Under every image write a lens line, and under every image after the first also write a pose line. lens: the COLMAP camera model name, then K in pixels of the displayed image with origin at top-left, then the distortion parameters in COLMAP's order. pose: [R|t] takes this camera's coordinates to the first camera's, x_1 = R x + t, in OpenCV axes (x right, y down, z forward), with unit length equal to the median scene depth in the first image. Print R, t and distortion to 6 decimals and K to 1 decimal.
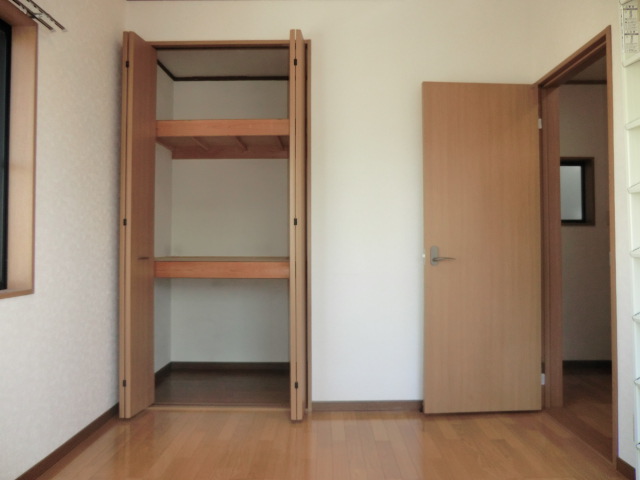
lens RADIAL K [[454.2, 0, 317.9], [0, 454.2, 238.8], [0, 0, 1]] dist [-0.070089, 0.044636]
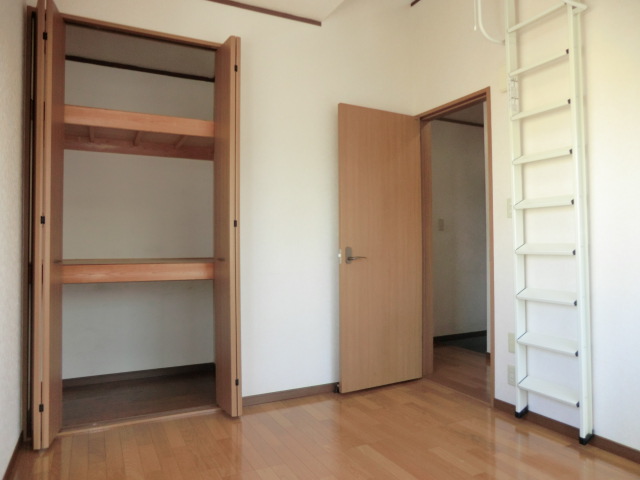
lens RADIAL K [[454.2, 0, 322.7], [0, 454.2, 238.7], [0, 0, 1]] dist [-0.070089, 0.044636]
pose [[0.889739, 0.004616, 0.456447, -0.329579], [-0.003441, 0.999988, -0.003405, -0.000231], [-0.456457, 0.001459, 0.889744, -0.002240]]
